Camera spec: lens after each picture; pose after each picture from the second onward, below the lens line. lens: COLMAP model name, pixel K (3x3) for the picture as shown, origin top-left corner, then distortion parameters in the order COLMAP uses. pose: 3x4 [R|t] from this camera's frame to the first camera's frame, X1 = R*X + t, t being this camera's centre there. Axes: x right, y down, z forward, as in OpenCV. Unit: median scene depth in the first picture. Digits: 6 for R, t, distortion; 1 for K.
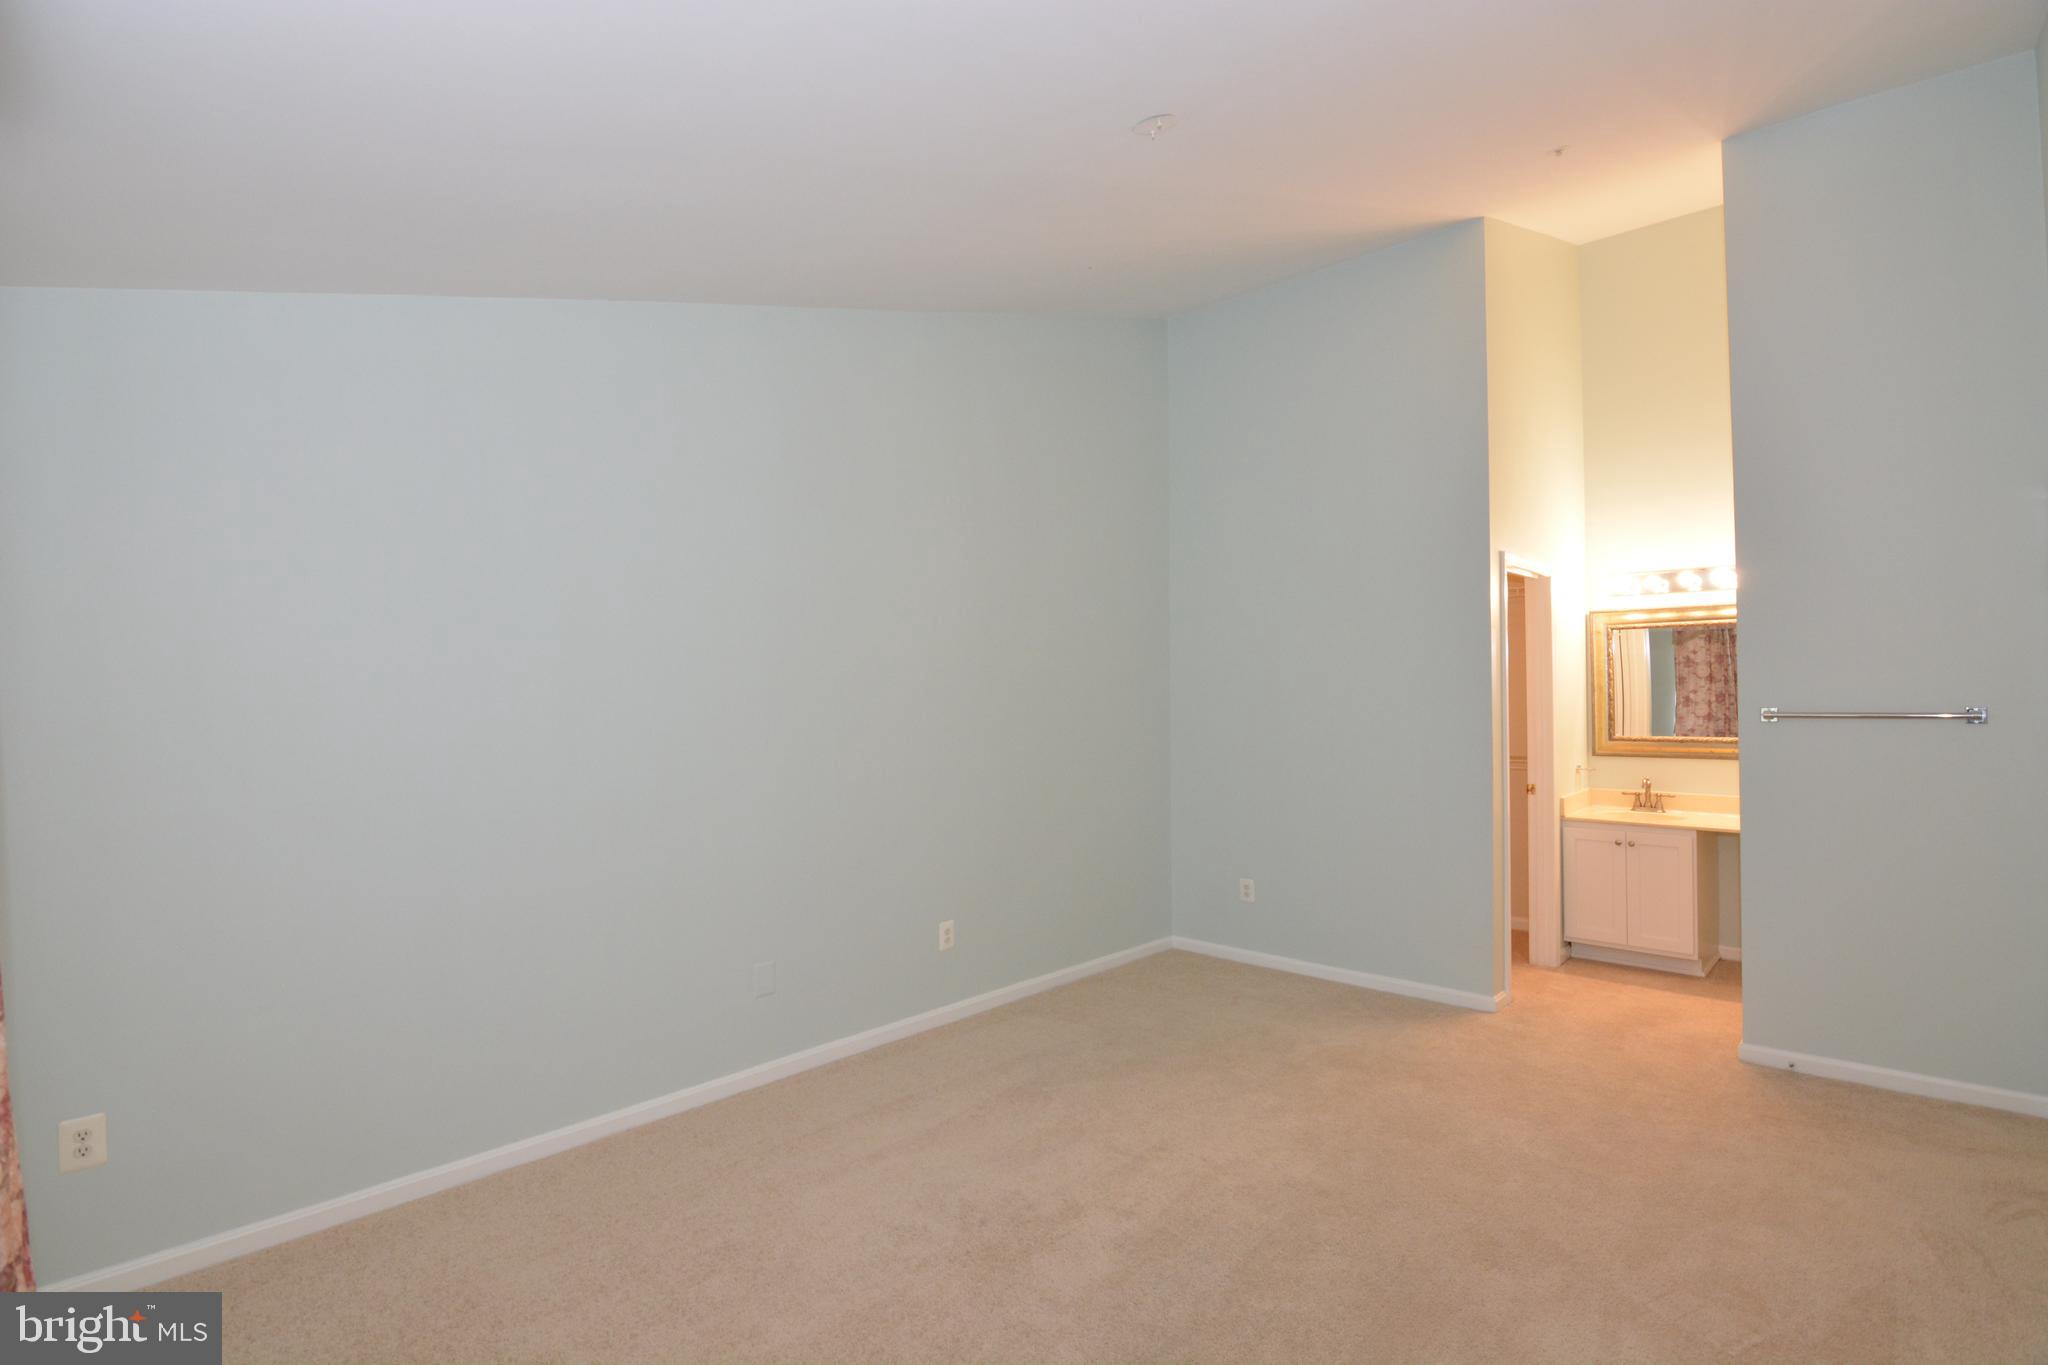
lens RADIAL K [[984.2, 0, 1017.6], [0, 984.2, 679.1], [0, 0, 1]] dist [-0.003126, -0.015012]
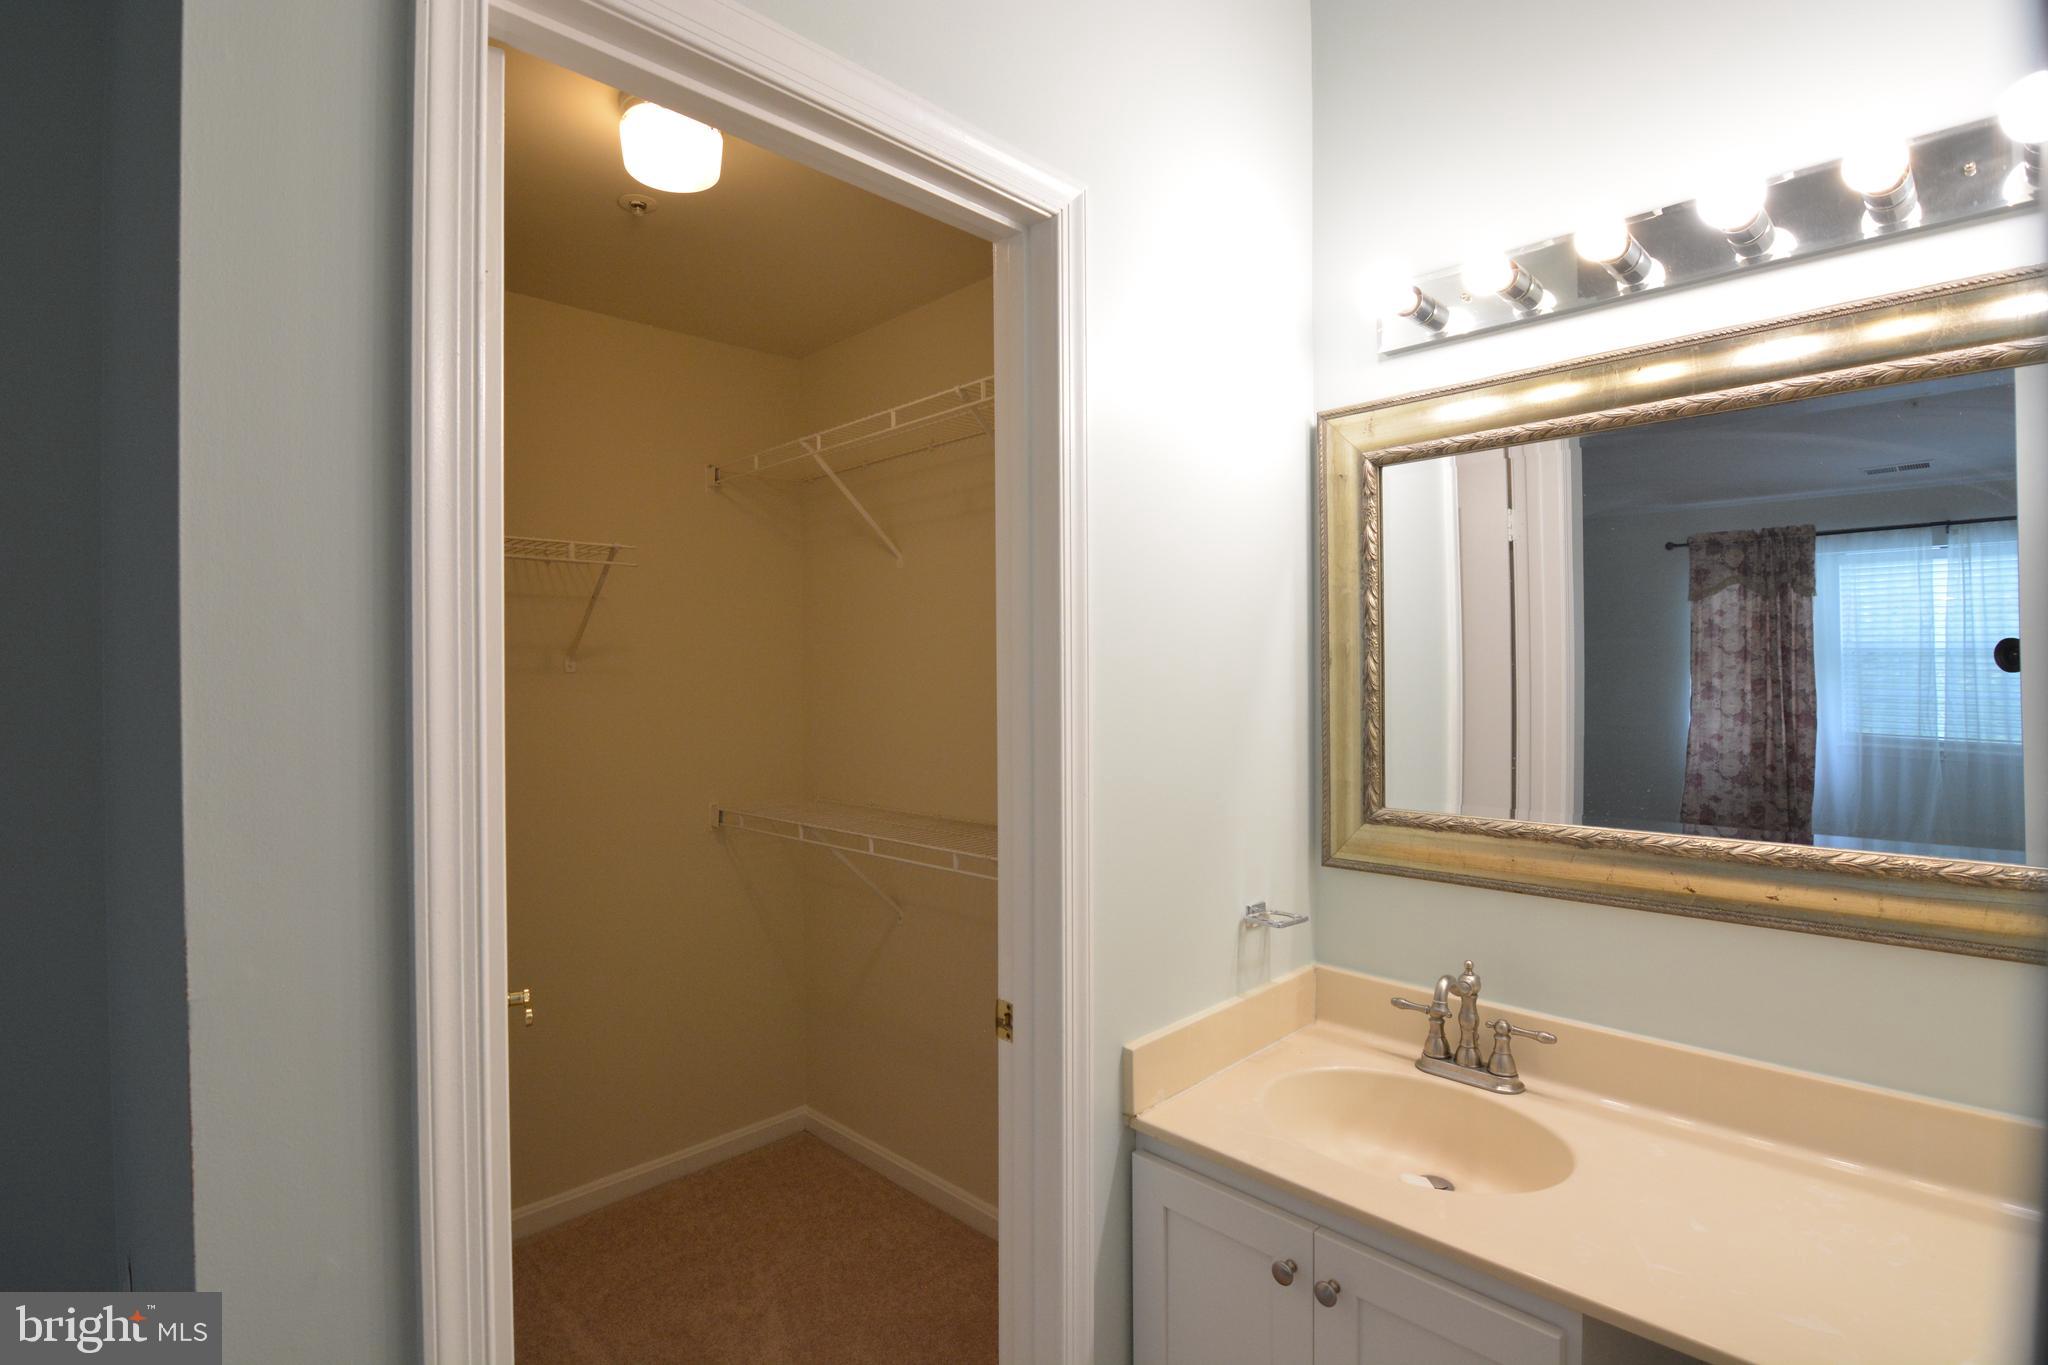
lens RADIAL K [[984.2, 0, 1017.6], [0, 984.2, 679.1], [0, 0, 1]] dist [-0.003126, -0.015012]
pose [[0.999422, 0.005898, -0.033478, 0.496829], [-0.005285, 0.999818, 0.018356, 0.011647], [0.033580, -0.018168, 0.999271, 0.676642]]
